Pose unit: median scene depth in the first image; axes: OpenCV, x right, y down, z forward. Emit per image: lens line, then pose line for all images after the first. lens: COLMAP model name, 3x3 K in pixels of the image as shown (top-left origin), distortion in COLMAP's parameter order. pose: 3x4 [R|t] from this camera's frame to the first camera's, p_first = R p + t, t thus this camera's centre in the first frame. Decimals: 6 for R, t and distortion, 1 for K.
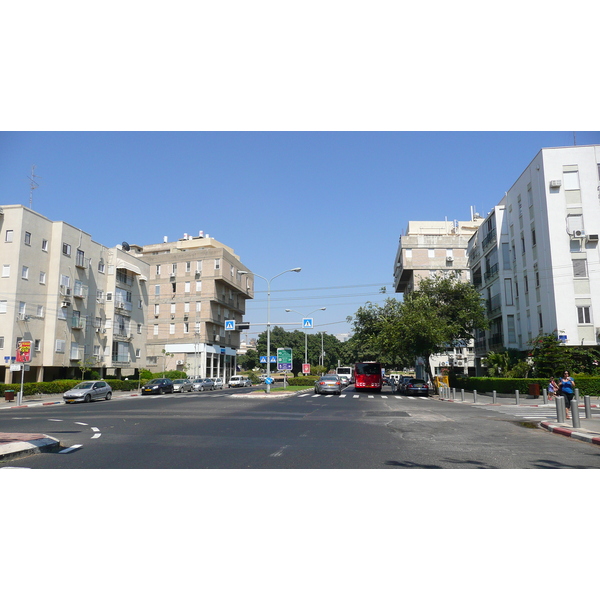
lens RADIAL K [[475.6, 0, 299.2], [0, 475.6, 297.6], [0, 0, 1]] dist [-0.009571, -0.007021]
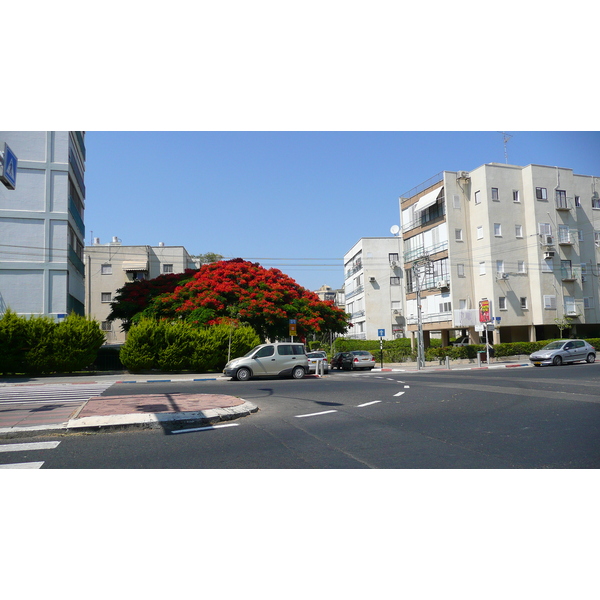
lens RADIAL K [[475.6, 0, 300.8], [0, 475.6, 305.3], [0, 0, 1]] dist [-0.009571, -0.007021]
pose [[0.451334, -0.083216, -0.888467, 0.080397], [0.173638, 0.984801, -0.004033, 0.030636], [0.875299, -0.152452, 0.458923, 0.177243]]
